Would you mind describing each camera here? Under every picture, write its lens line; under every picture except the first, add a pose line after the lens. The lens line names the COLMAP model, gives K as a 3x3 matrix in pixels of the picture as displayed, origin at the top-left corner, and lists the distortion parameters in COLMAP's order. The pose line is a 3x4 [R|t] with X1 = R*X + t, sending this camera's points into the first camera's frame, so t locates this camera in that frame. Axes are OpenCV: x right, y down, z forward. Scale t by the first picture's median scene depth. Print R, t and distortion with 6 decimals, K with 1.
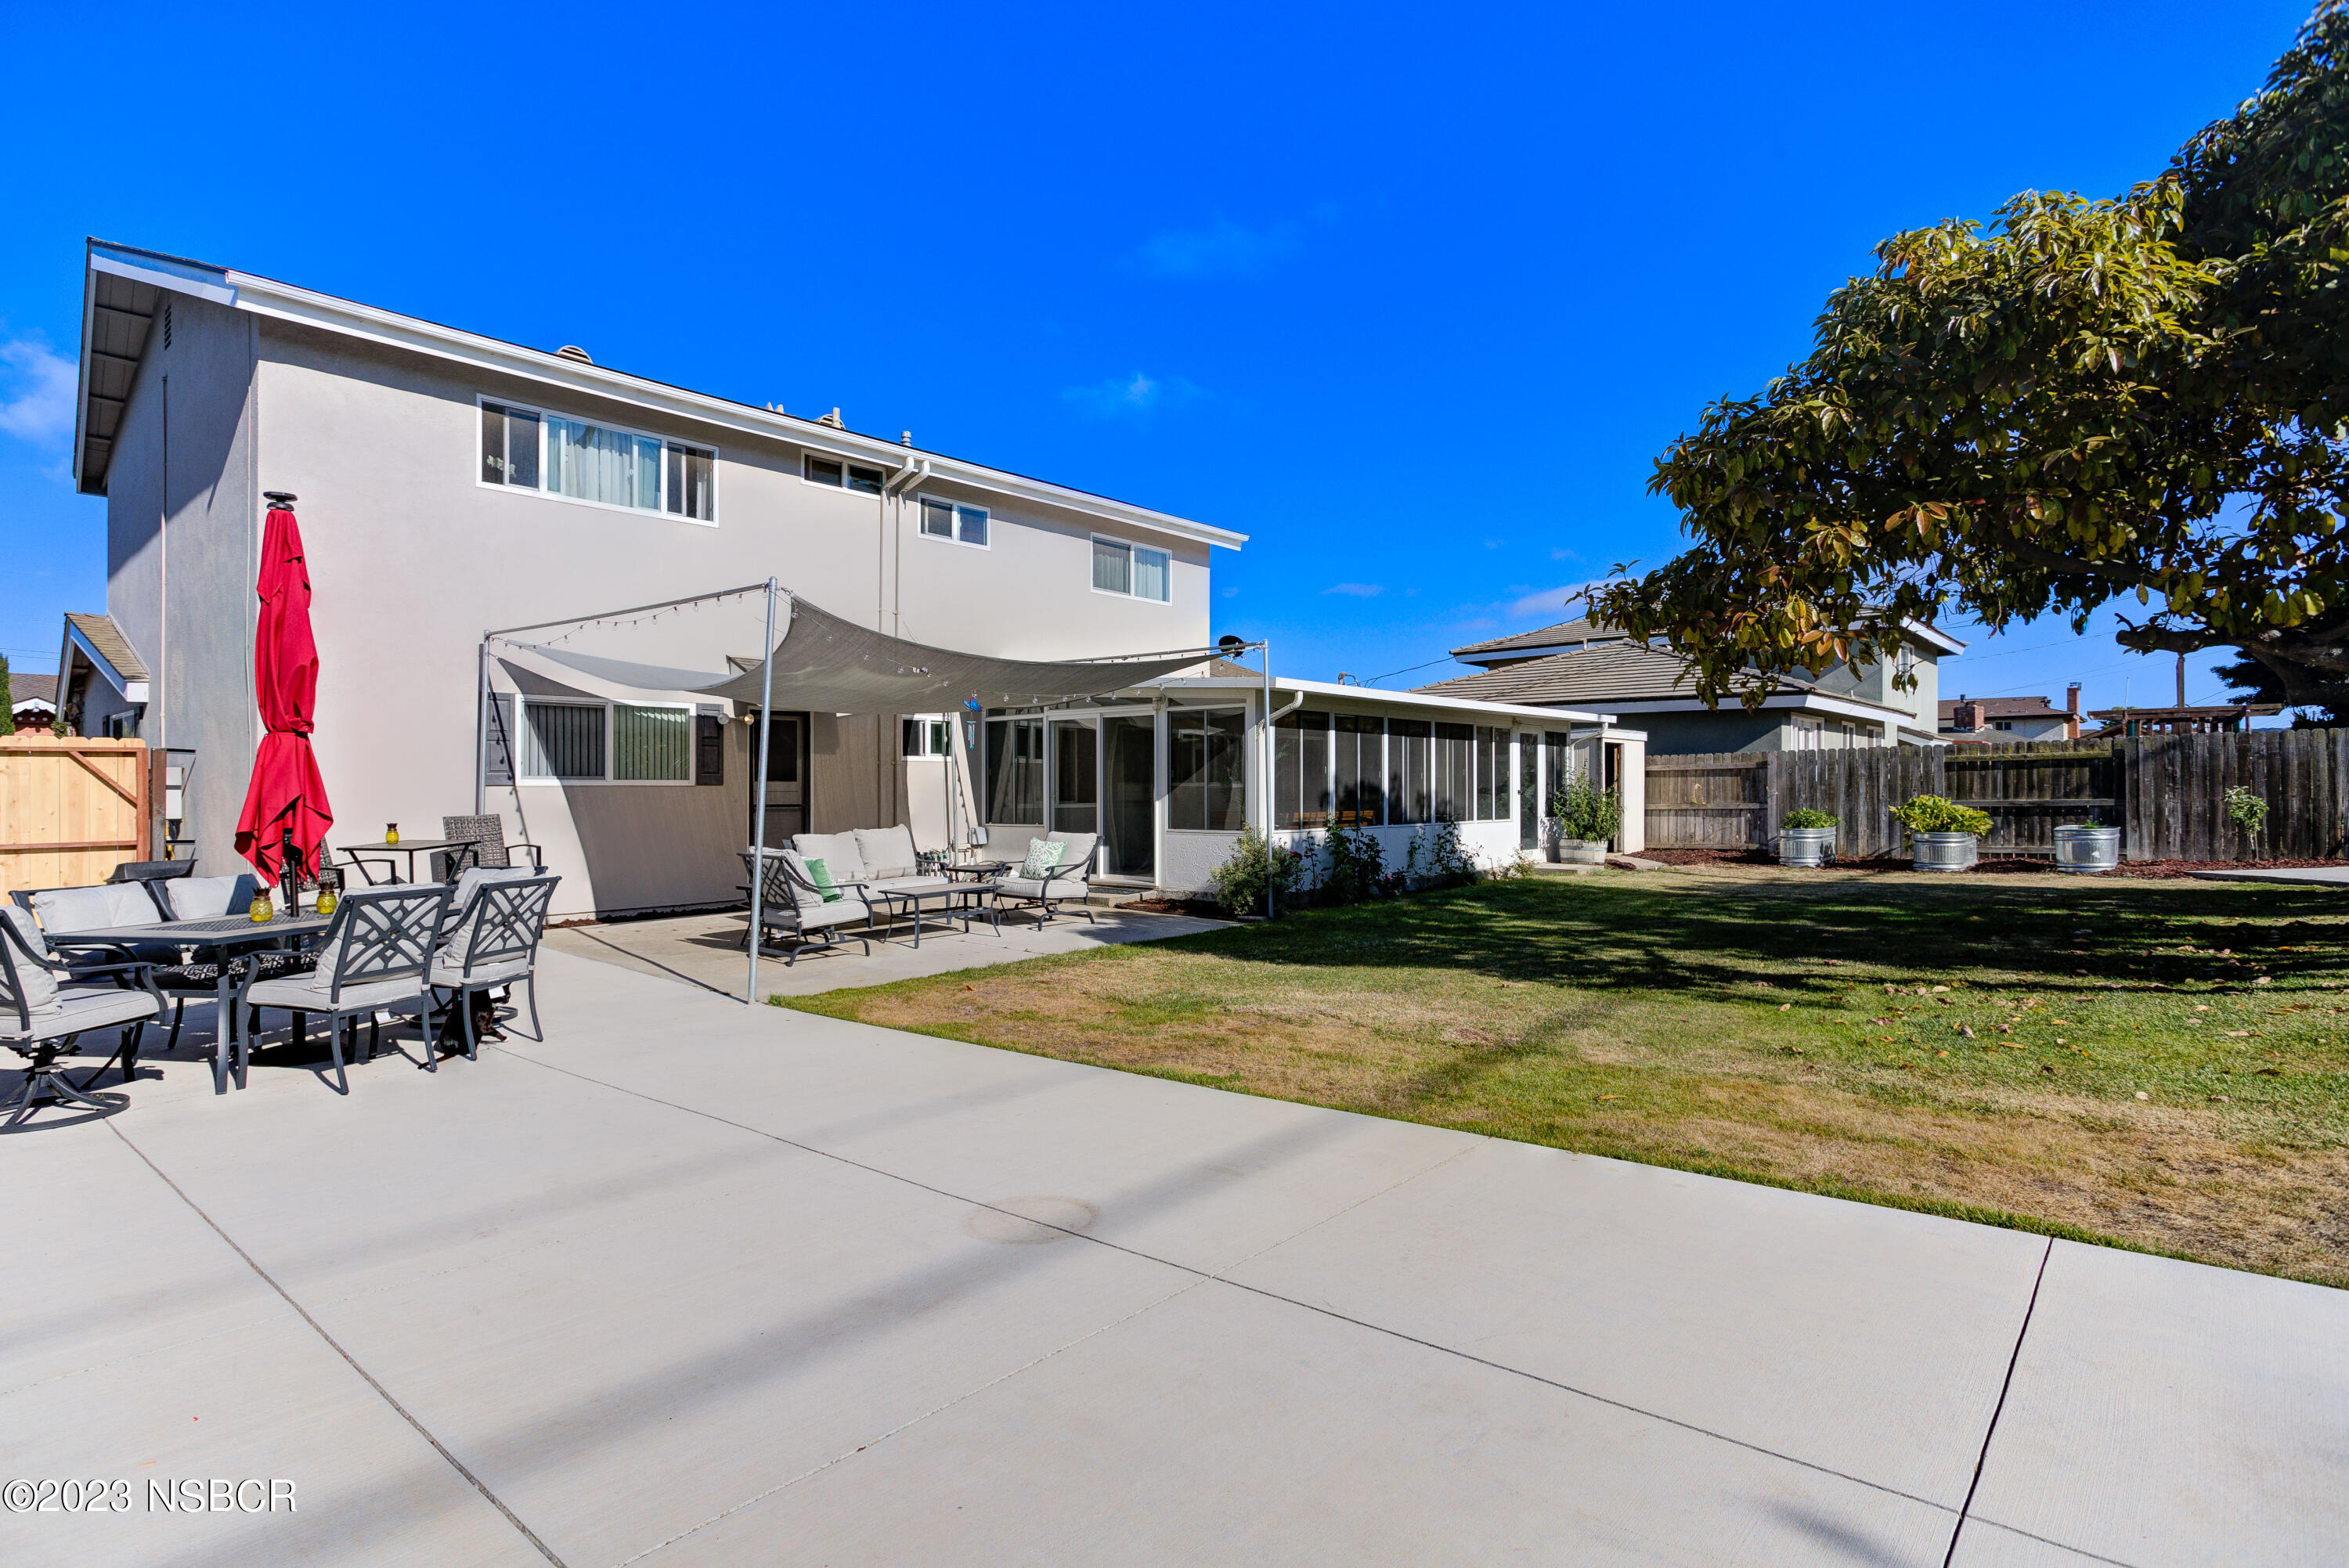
lens RADIAL K [[1183.3, 0, 1174.5], [0, 1183.3, 784.0], [0, 0, 1]] dist [0.001582, 0.001065]
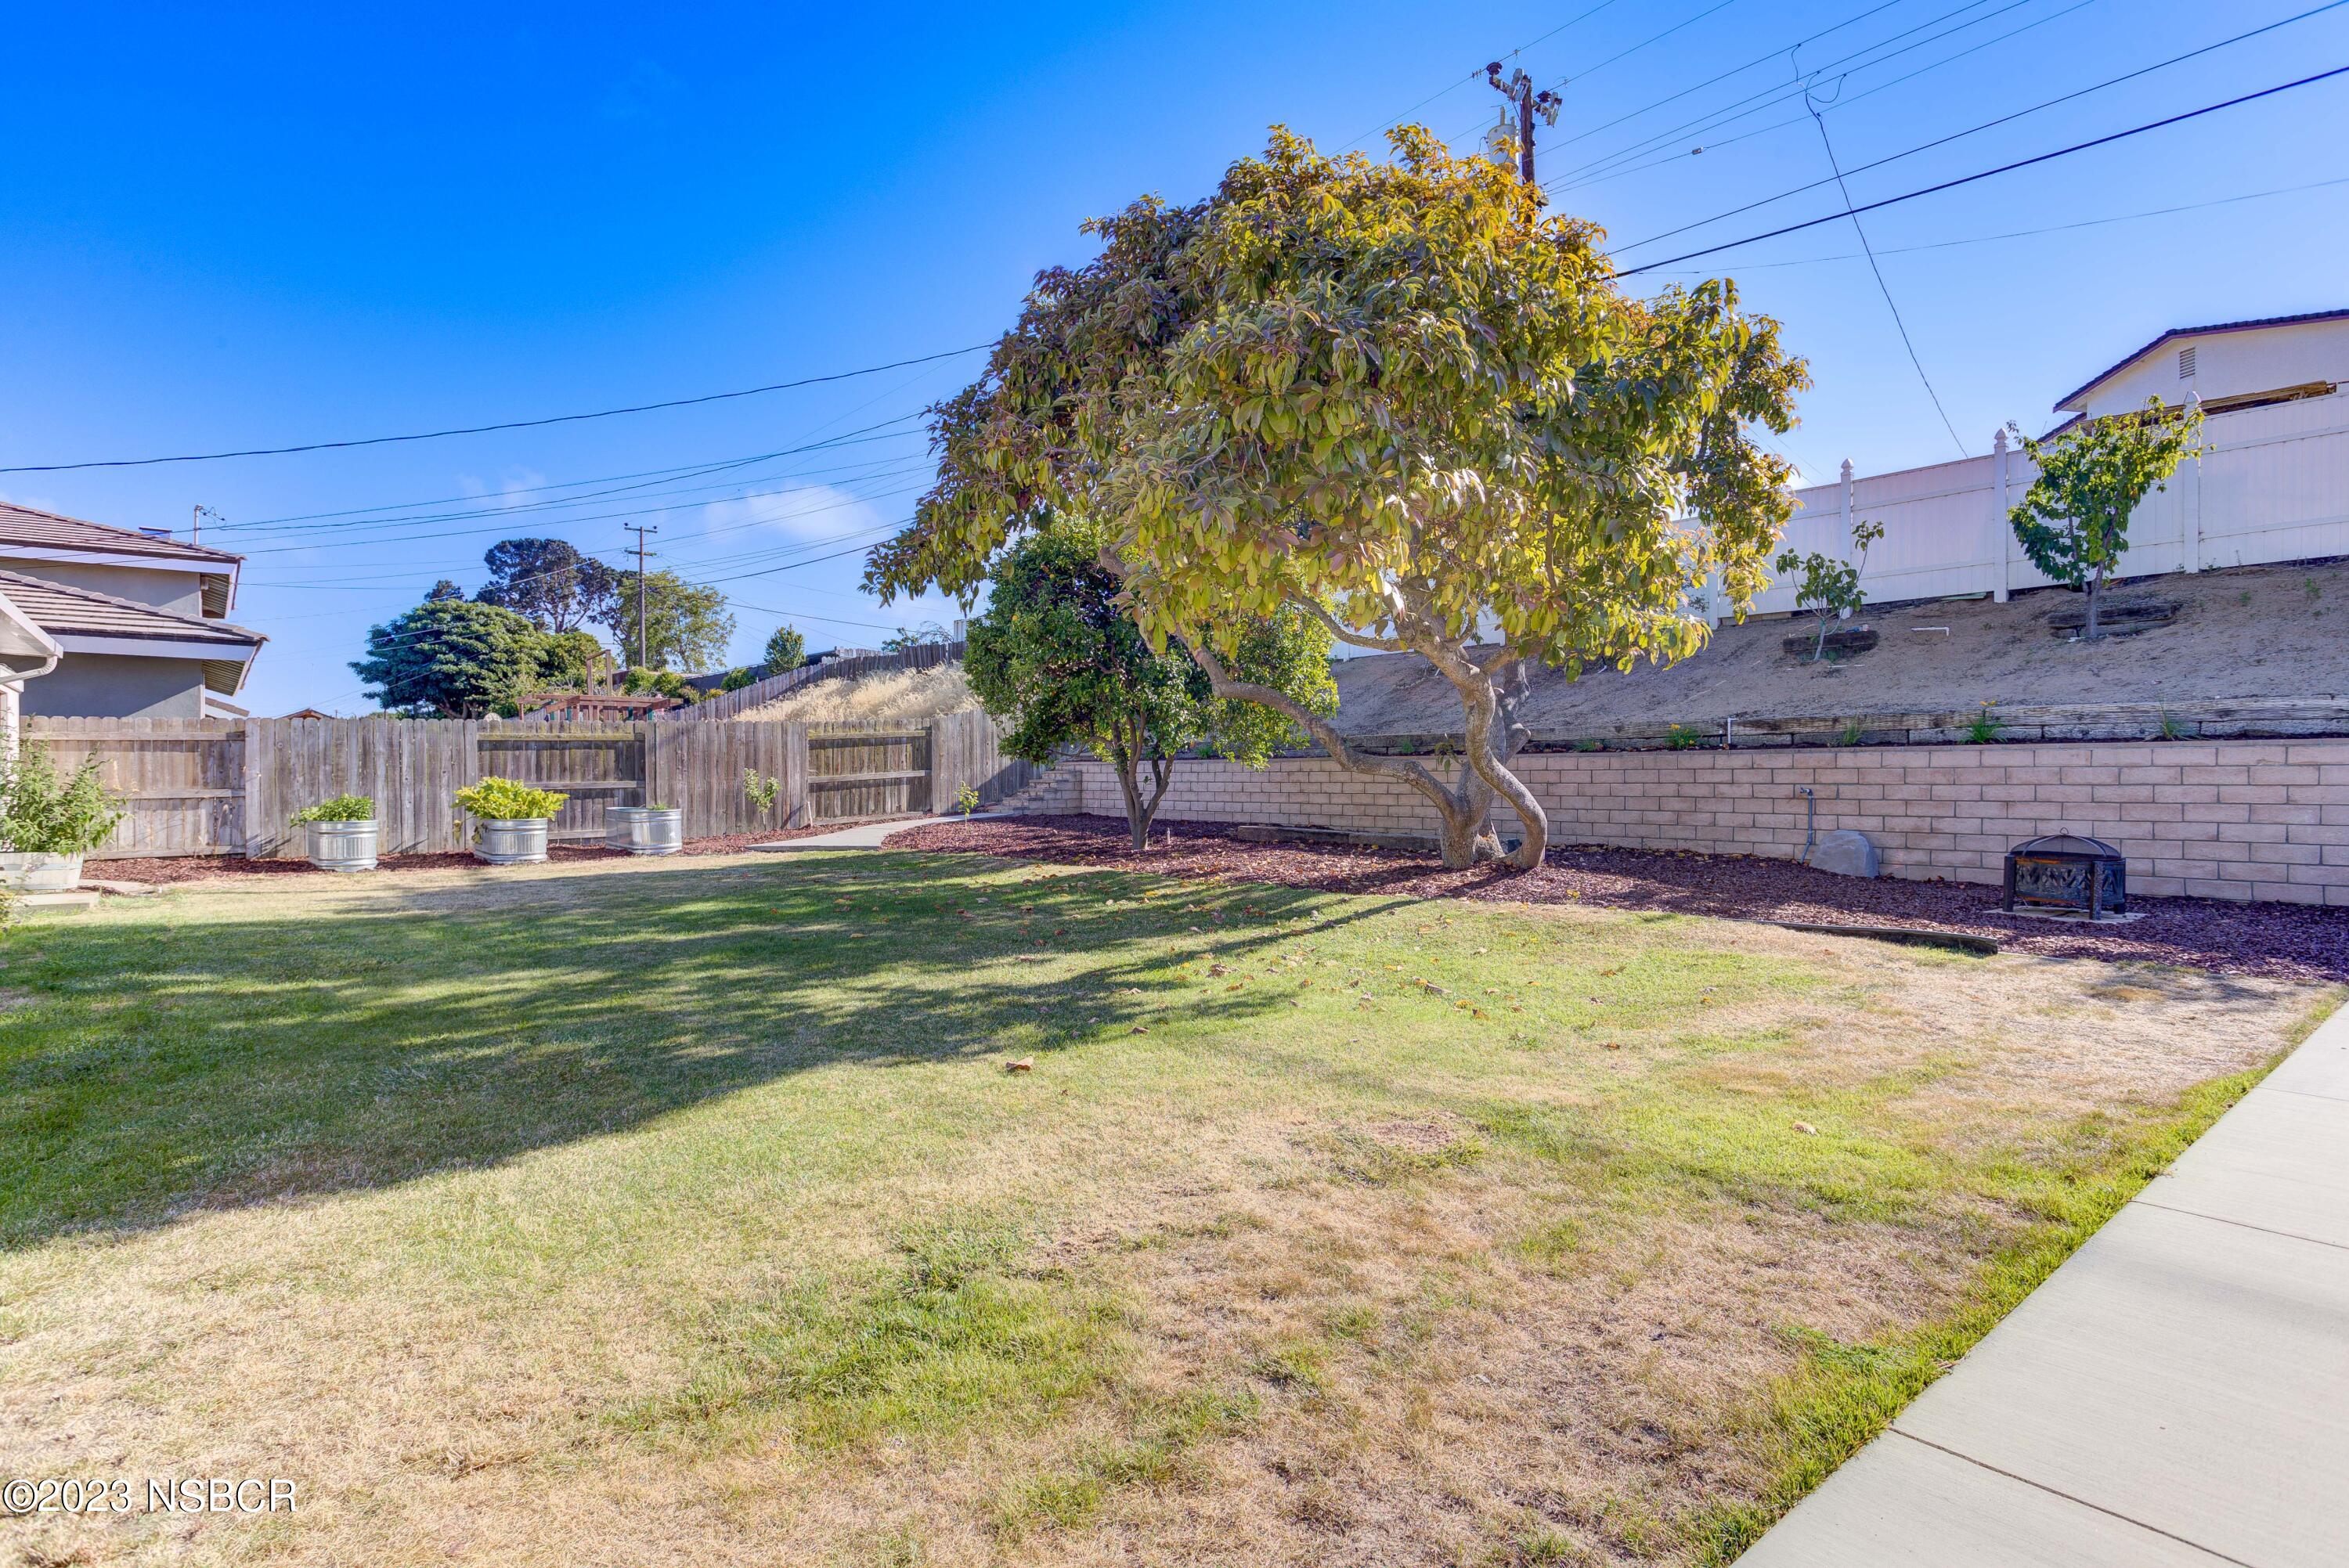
lens RADIAL K [[1215.7, 0, 1174.5], [0, 1215.7, 784.0], [0, 0, 1]] dist [0.003763, 0.001083]
pose [[0.186746, -0.002071, 0.982406, -0.146039], [-0.004135, 0.999987, 0.002894, 0.009619], [-0.982399, -0.004603, 0.186735, 0.333078]]
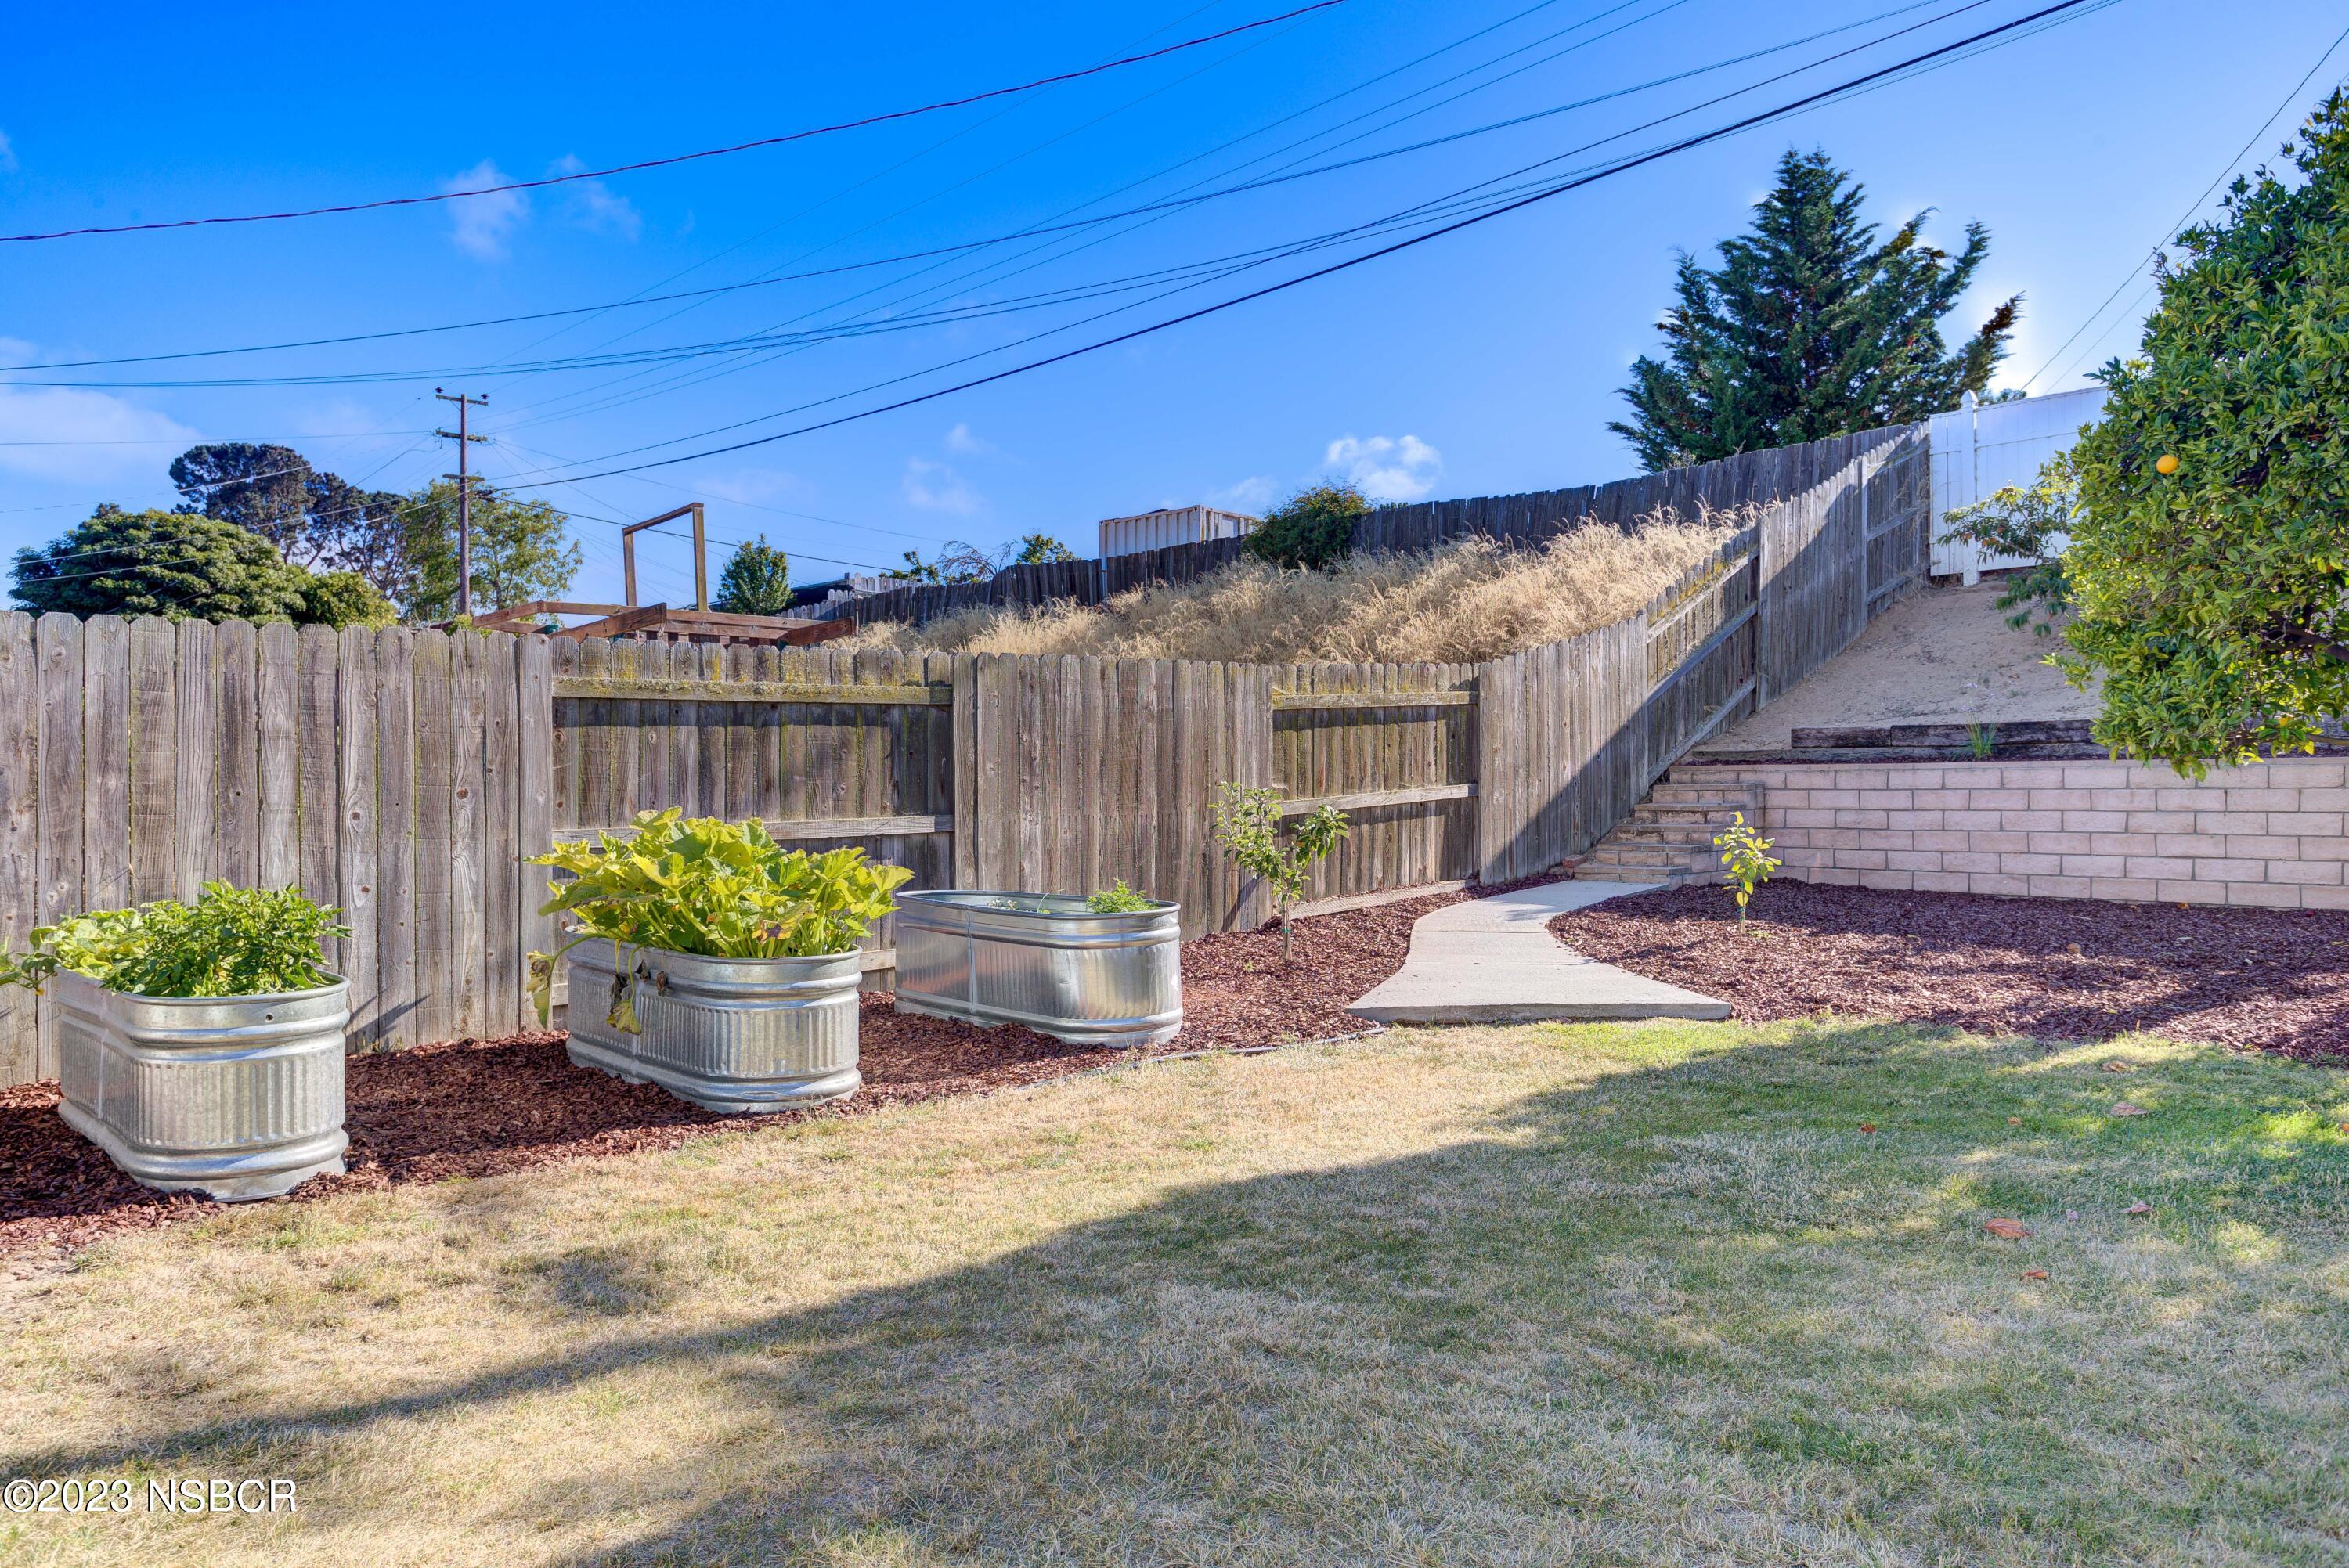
lens RADIAL K [[1586.7, 0, 1174.5], [0, 1586.7, 784.0], [0, 0, 1]] dist [-0.000764, -0.004710]
pose [[0.124493, 0.006339, 0.992200, 0.293458], [-0.002510, 0.999978, -0.006074, 0.005224], [-0.992217, -0.001734, 0.124507, 0.827060]]
